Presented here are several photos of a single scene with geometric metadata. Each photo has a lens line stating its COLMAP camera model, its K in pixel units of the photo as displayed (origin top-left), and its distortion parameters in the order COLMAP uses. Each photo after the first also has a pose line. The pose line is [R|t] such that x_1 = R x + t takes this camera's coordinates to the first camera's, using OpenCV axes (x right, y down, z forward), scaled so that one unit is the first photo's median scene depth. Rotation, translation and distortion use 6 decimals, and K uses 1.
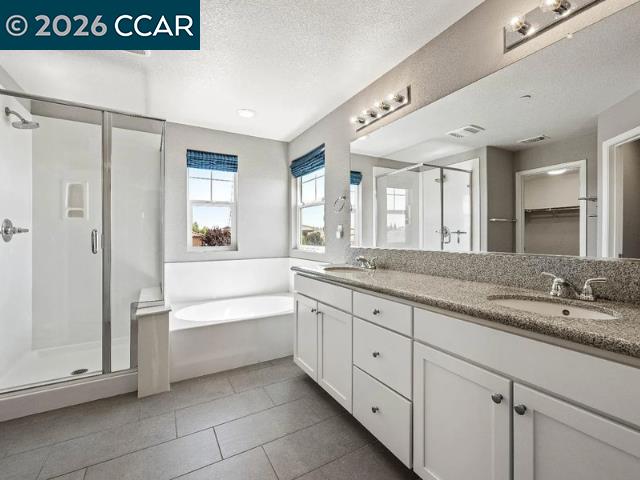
lens RADIAL K [[286.2, 0, 319.9], [0, 286.2, 236.4], [0, 0, 1]] dist [-0.000239, -0.000027]
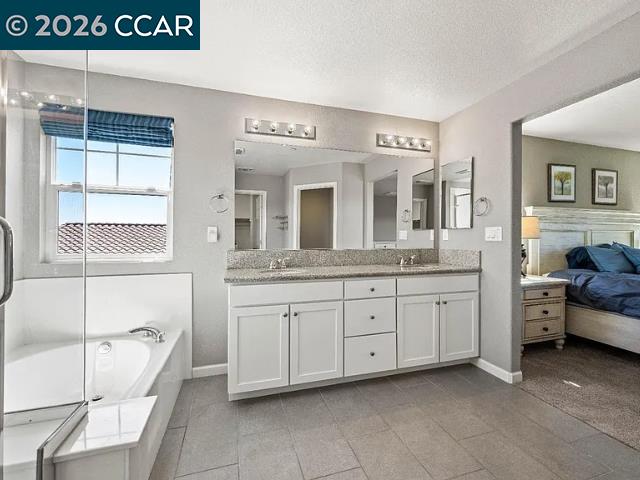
lens RADIAL K [[286.2, 0, 319.9], [0, 286.2, 236.4], [0, 0, 1]] dist [-0.000239, -0.000027]
pose [[0.235965, -0.001122, 0.971761, -0.984939], [-0.003258, 0.999993, 0.001946, -0.016299], [-0.971756, -0.003625, 0.235960, 0.663488]]
